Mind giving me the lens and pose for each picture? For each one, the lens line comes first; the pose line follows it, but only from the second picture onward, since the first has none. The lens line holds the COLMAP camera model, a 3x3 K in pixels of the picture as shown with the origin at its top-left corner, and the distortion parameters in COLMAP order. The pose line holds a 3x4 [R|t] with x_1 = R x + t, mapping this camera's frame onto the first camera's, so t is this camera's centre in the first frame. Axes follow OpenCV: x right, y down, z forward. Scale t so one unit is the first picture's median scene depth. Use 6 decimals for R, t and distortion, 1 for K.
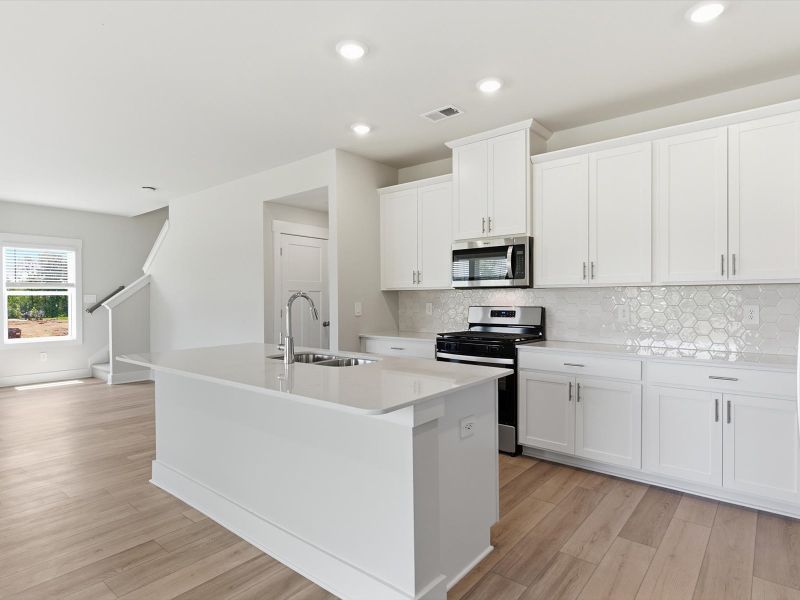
lens RADIAL K [[445.3, 0, 400.0], [0, 445.3, 300.0], [0, 0, 1]] dist [-0.003245, -0.001075]
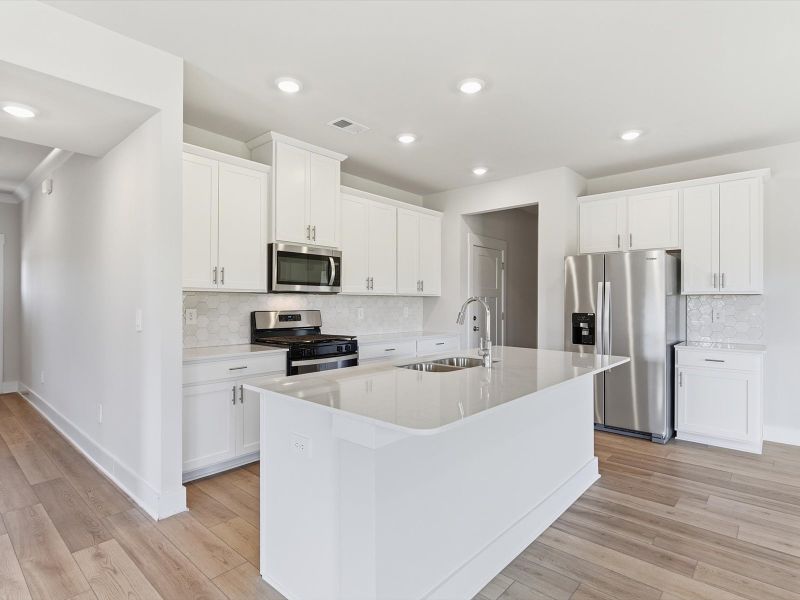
lens RADIAL K [[425.1, 0, 400.0], [0, 425.1, 300.0], [0, 0, 1]] dist [0.001060, 0.000242]
pose [[0.034273, 0.007325, 0.999386, -0.746331], [0.000262, 0.999973, -0.007338, -0.003610], [-0.999412, 0.000514, 0.034270, 0.709304]]
